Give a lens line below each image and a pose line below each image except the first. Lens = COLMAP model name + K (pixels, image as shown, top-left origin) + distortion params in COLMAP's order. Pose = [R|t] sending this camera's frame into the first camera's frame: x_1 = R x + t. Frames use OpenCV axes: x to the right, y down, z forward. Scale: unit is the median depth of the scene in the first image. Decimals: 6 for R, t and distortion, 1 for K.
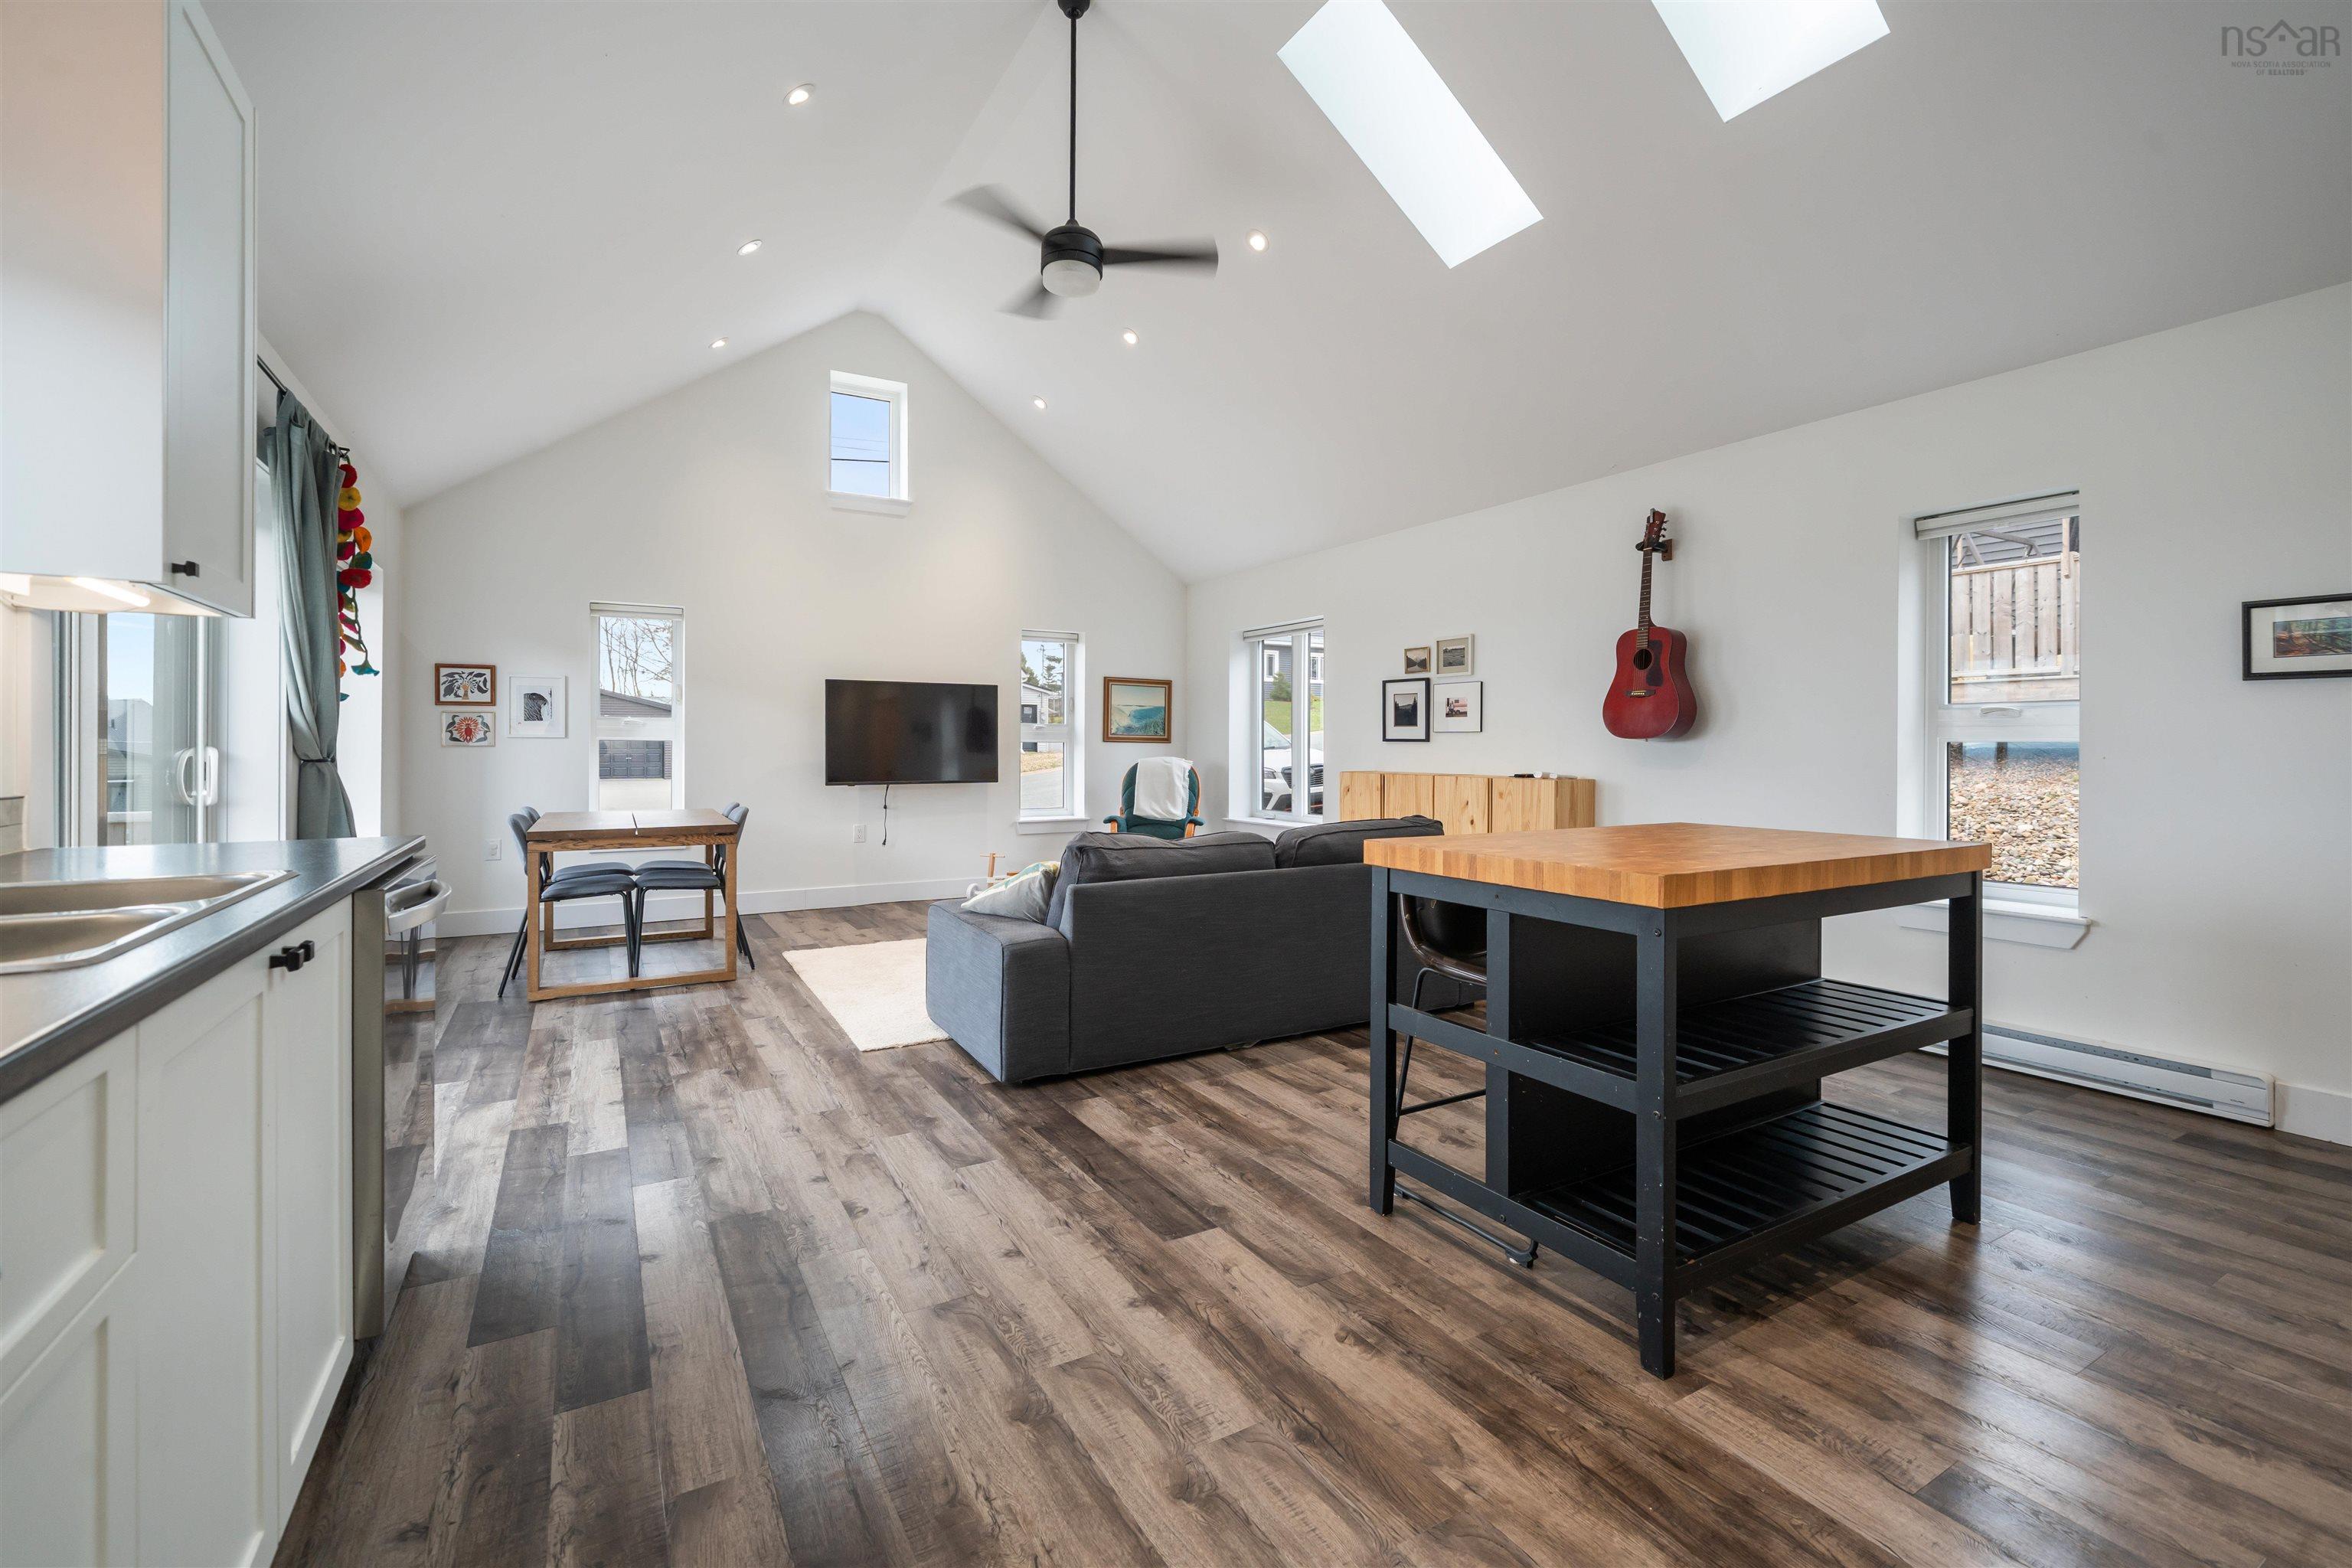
lens RADIAL K [[1017.3, 0, 1166.7], [0, 1017.3, 764.5], [0, 0, 1]] dist [0.002407, 0.000156]
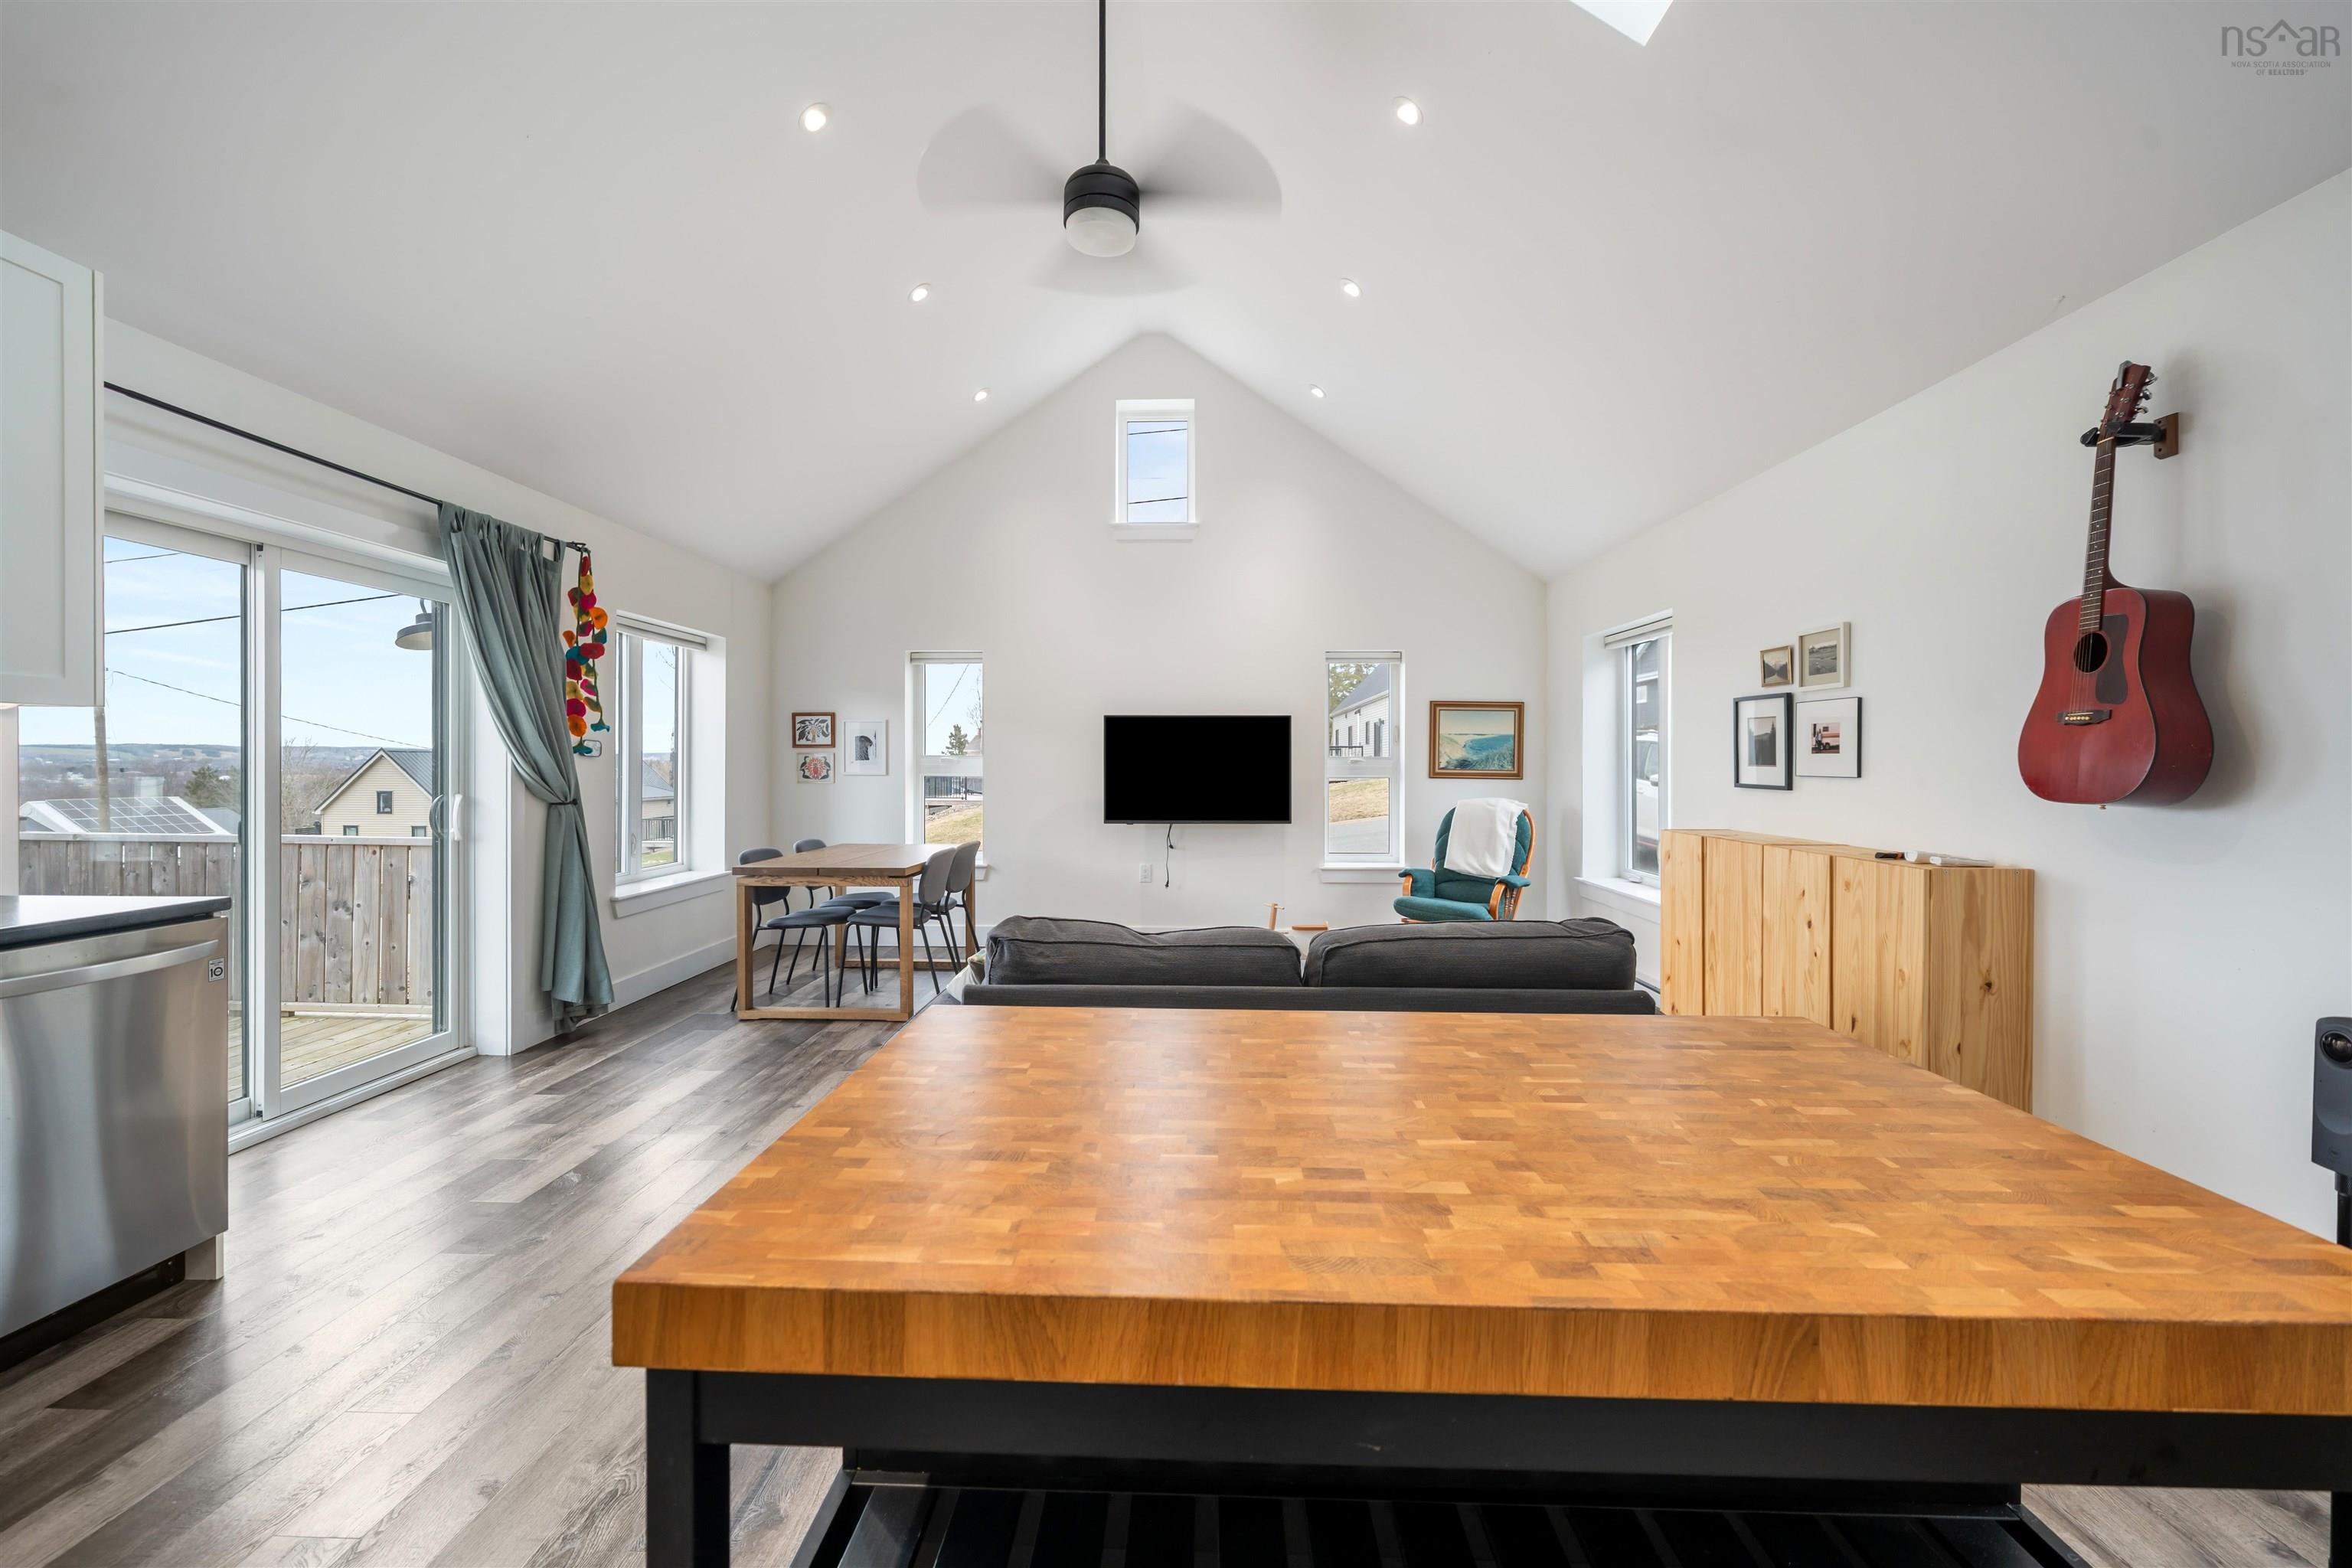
lens RADIAL K [[1002.9, 0, 1166.6], [0, 1002.9, 778.9], [0, 0, 1]] dist [-0.000545, 0.000090]
pose [[0.846344, 0.008371, -0.532570, 0.260859], [-0.010016, 0.999950, -0.000200, -0.025405], [0.532542, 0.005503, 0.846386, 0.236540]]
